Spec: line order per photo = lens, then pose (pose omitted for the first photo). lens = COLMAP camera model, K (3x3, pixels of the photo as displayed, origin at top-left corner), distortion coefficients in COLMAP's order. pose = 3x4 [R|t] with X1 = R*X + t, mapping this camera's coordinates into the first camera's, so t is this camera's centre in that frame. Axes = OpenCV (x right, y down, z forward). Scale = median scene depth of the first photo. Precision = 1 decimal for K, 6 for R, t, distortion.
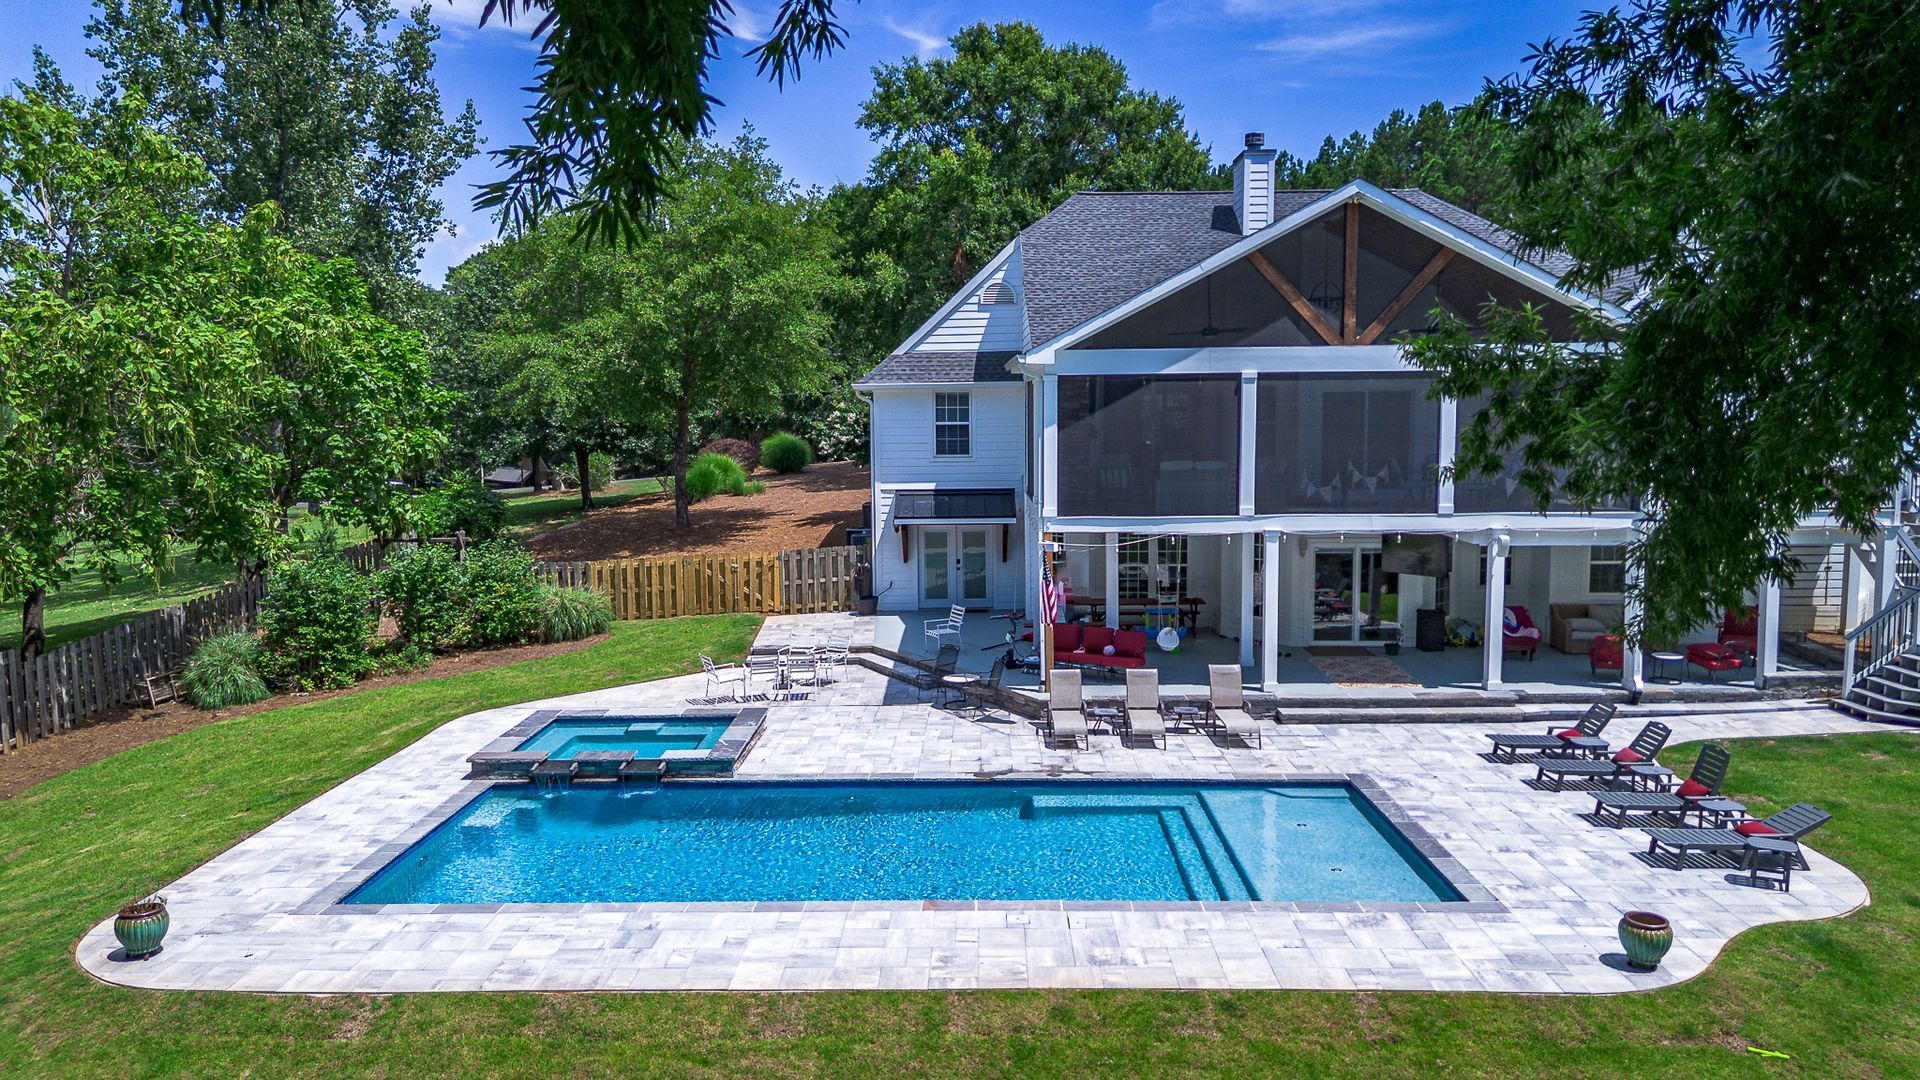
lens RADIAL K [[1362.7, 0, 958.8], [0, 1362.7, 534.2], [0, 0, 1]] dist [0.068141, -0.074833]
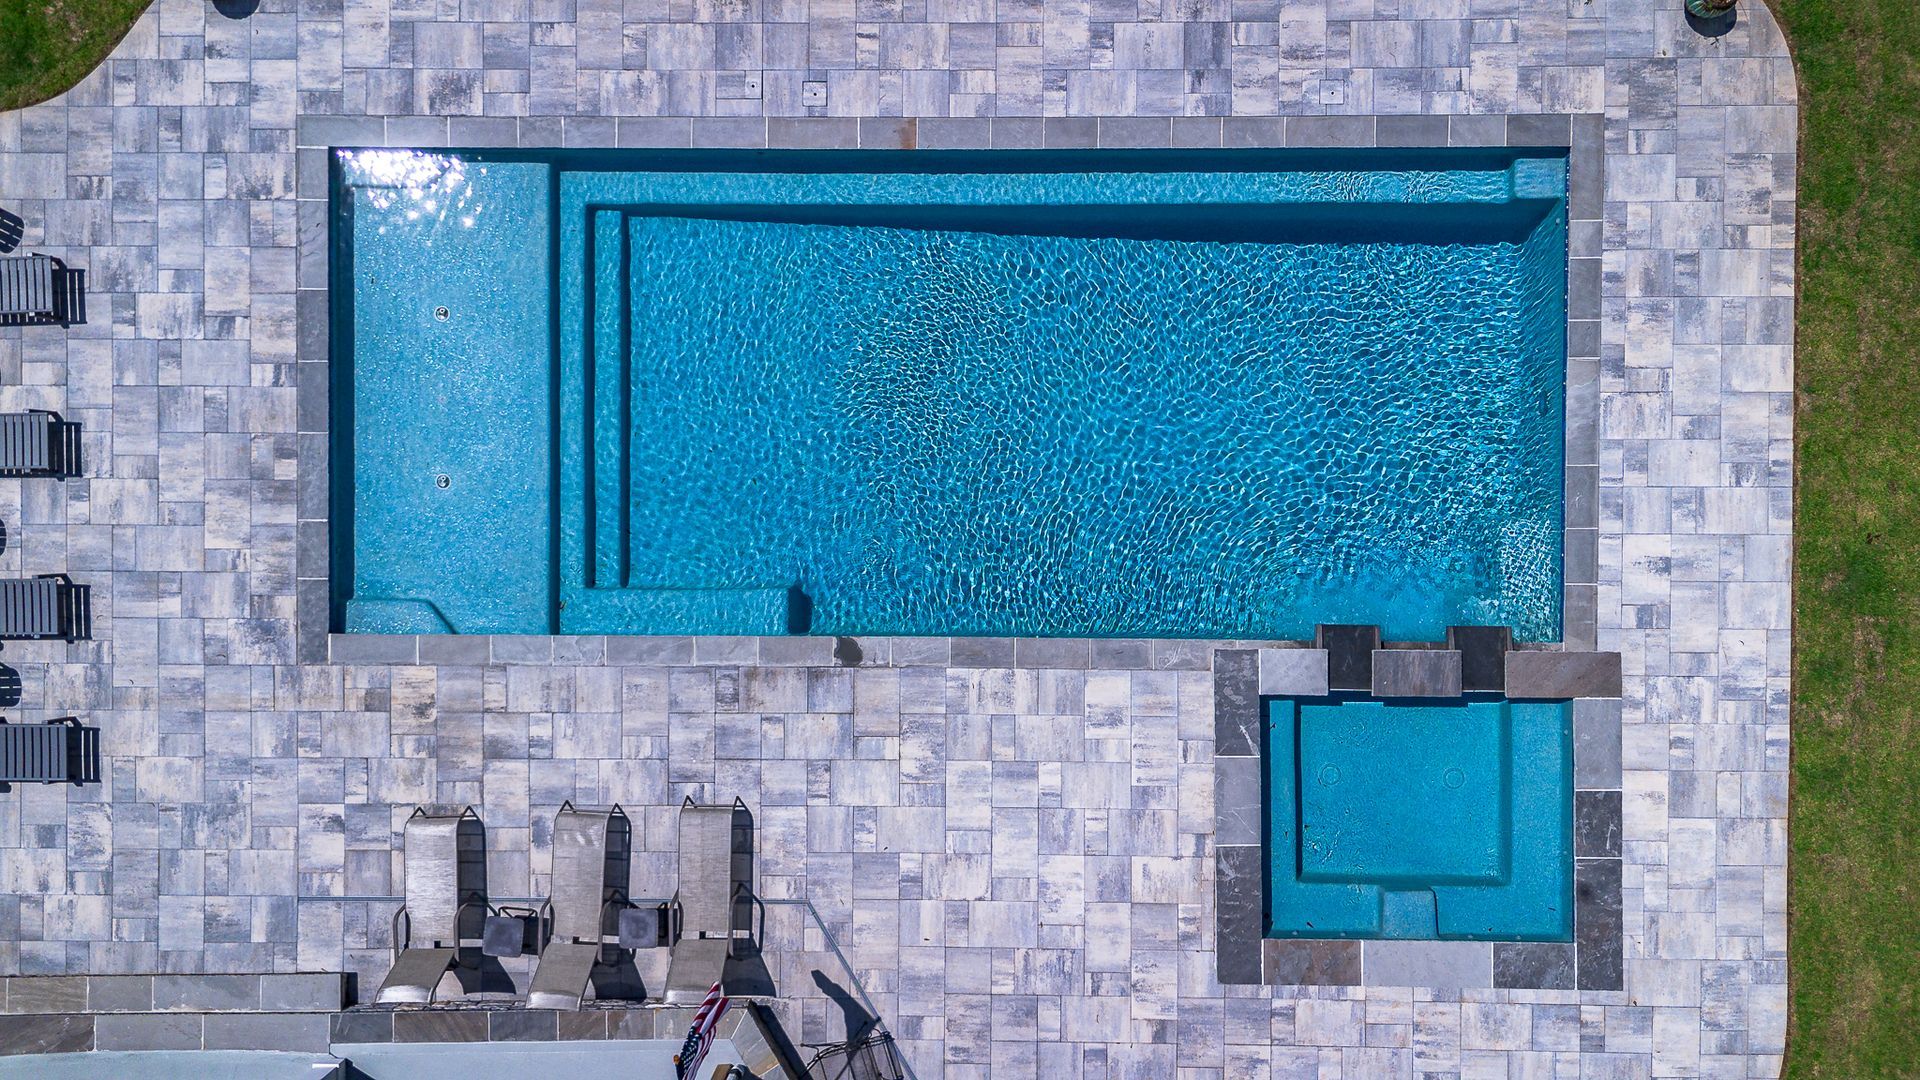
lens RADIAL K [[1362.7, 0, 968.3], [0, 1362.7, 552.2], [0, 0, 1]] dist [0.068141, -0.074833]
pose [[-0.999554, 0.014580, 0.026052, -0.059183], [0.024438, -0.101673, 0.994518, -0.492620], [0.017149, 0.994711, 0.101271, 0.860958]]
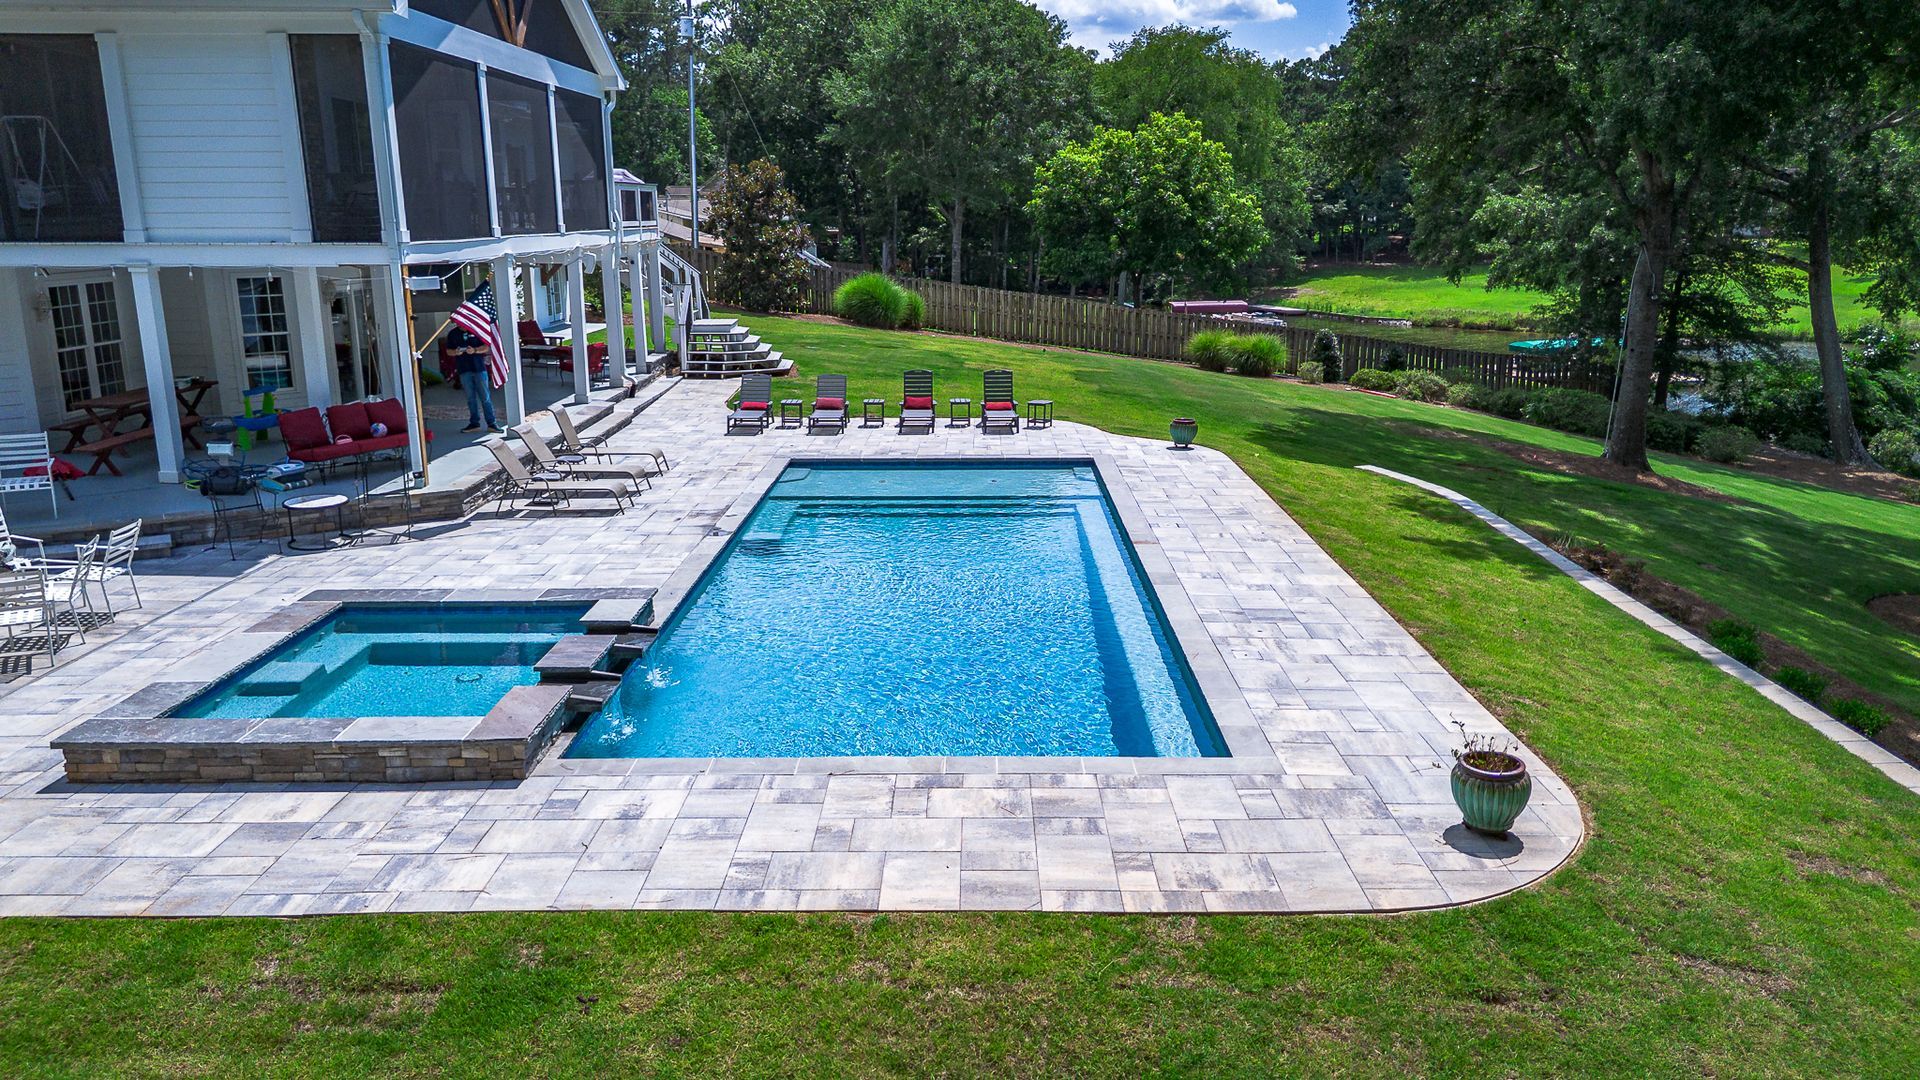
lens RADIAL K [[1362.7, 0, 960.0], [0, 1362.7, 550.4], [0, 0, 1]] dist [0.068141, -0.074833]
pose [[-0.005531, -0.233908, 0.972243, -0.789852], [0.097751, 0.967475, 0.233317, 0.004394], [-0.995195, 0.096329, 0.017514, 0.819203]]
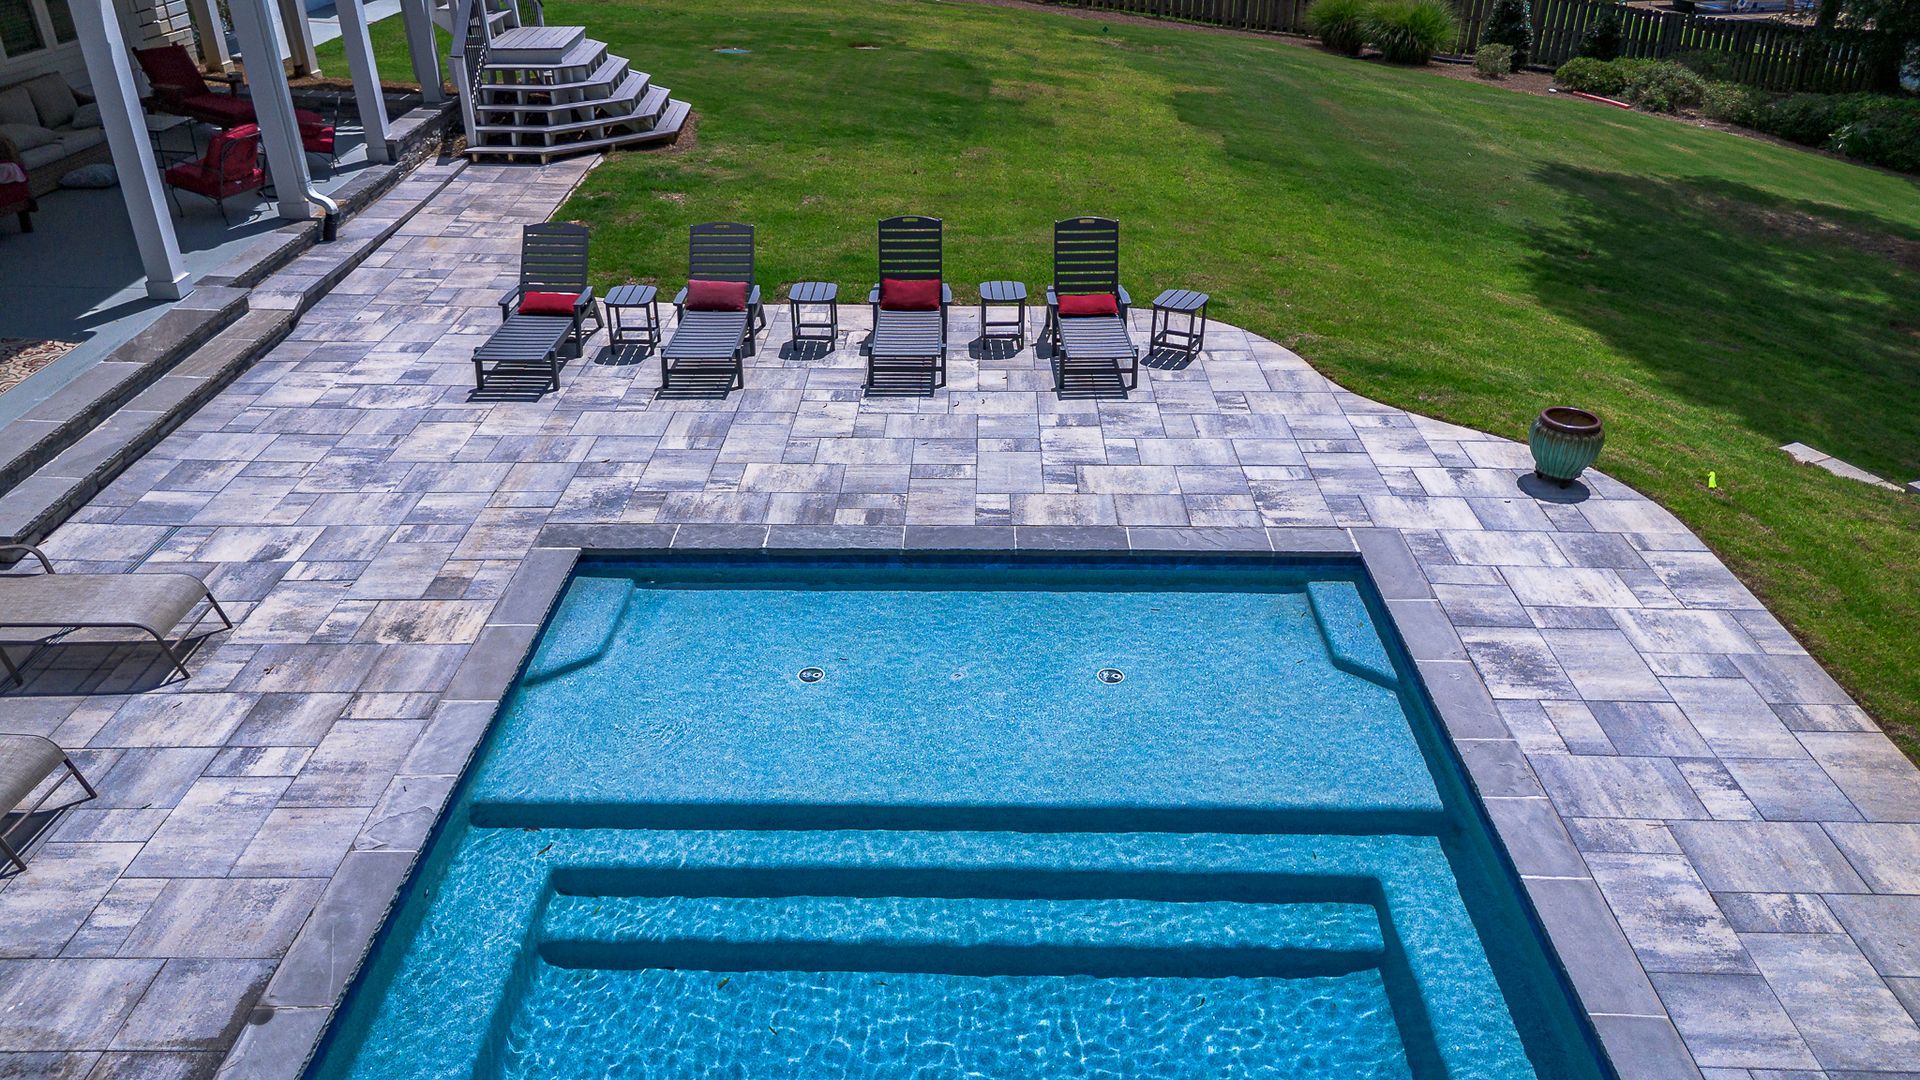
lens RADIAL K [[1362.7, 0, 961.7], [0, 1362.7, 538.1], [0, 0, 1]] dist [0.068141, -0.074833]
pose [[-0.003473, -0.476239, 0.879309, -0.095960], [0.094981, 0.875182, 0.474379, -0.019835], [-0.995473, 0.085165, 0.042194, 0.829502]]
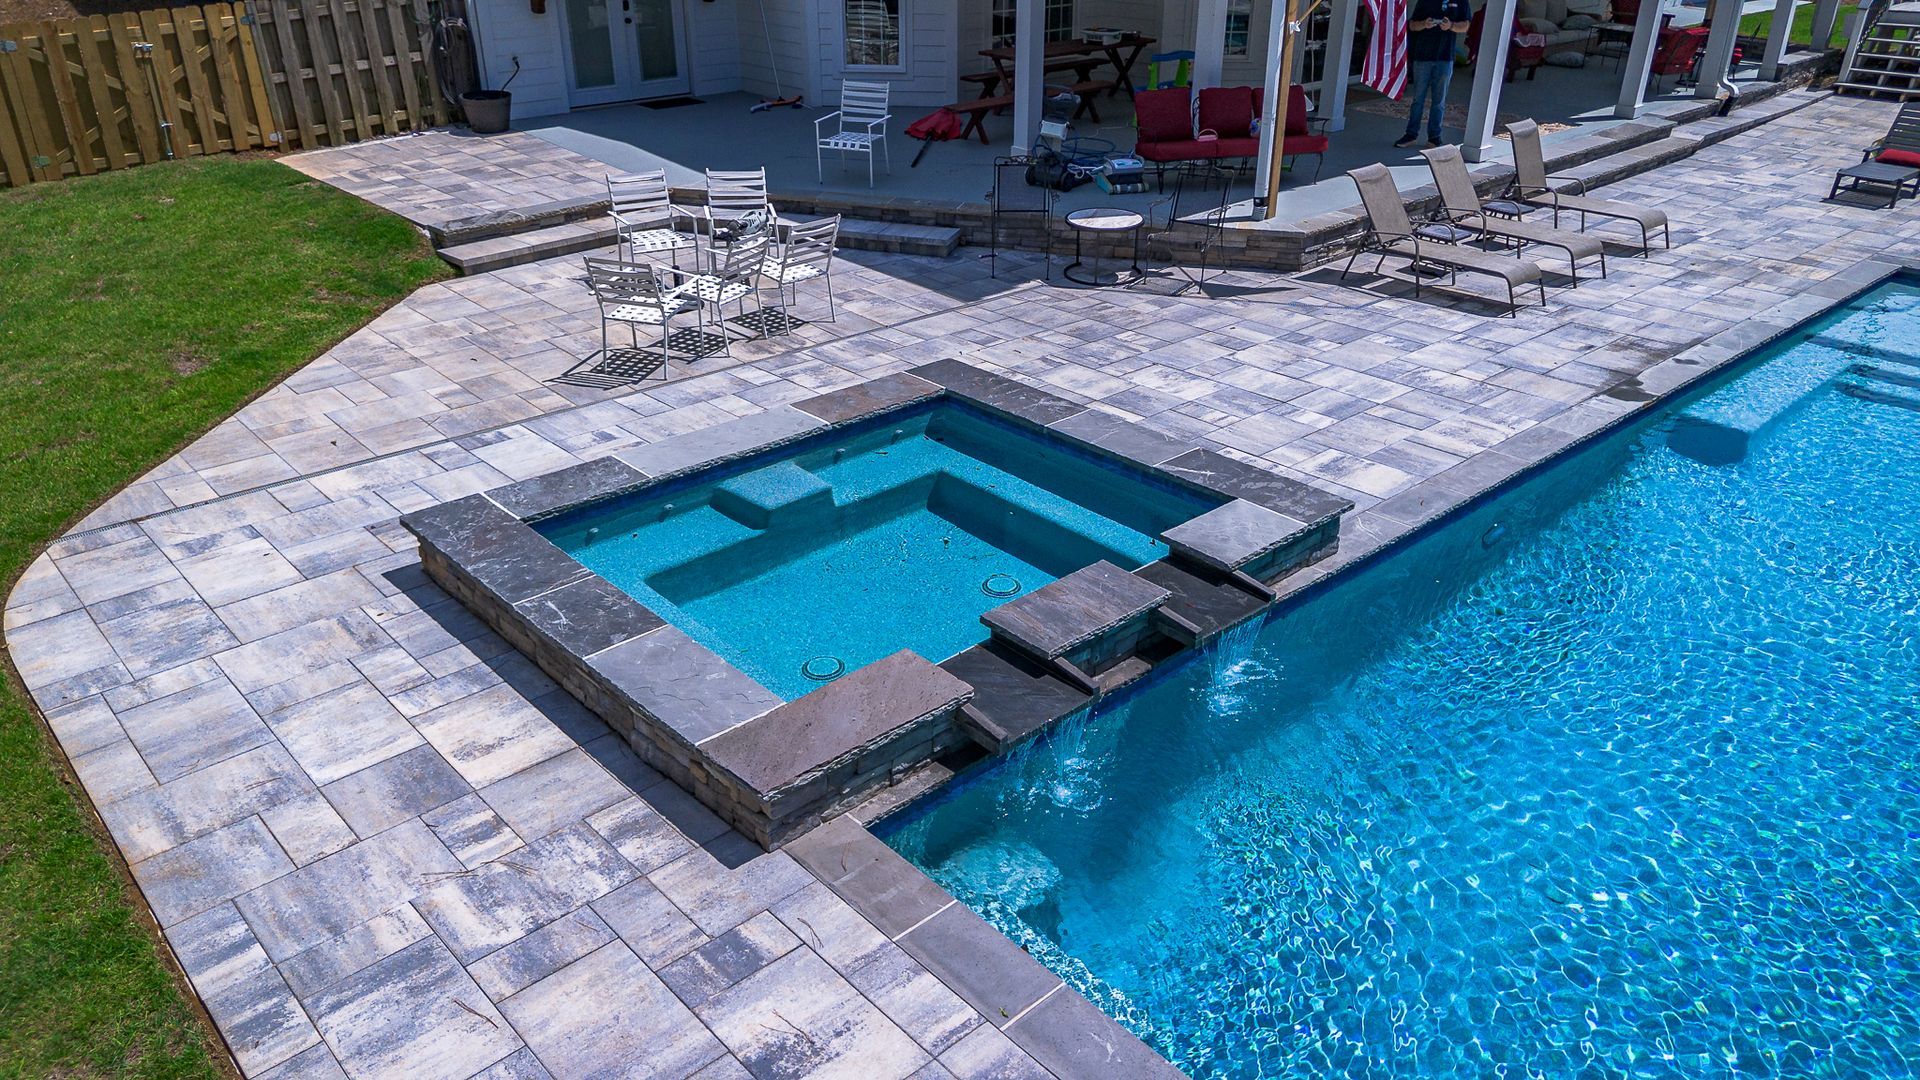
lens RADIAL K [[1362.7, 0, 961.6], [0, 1362.7, 541.5], [0, 0, 1]] dist [0.068141, -0.074833]
pose [[0.726992, -0.298567, 0.618337, -0.465554], [0.054150, 0.922642, 0.381837, 0.023784], [-0.684508, -0.244110, 0.686920, 0.793778]]
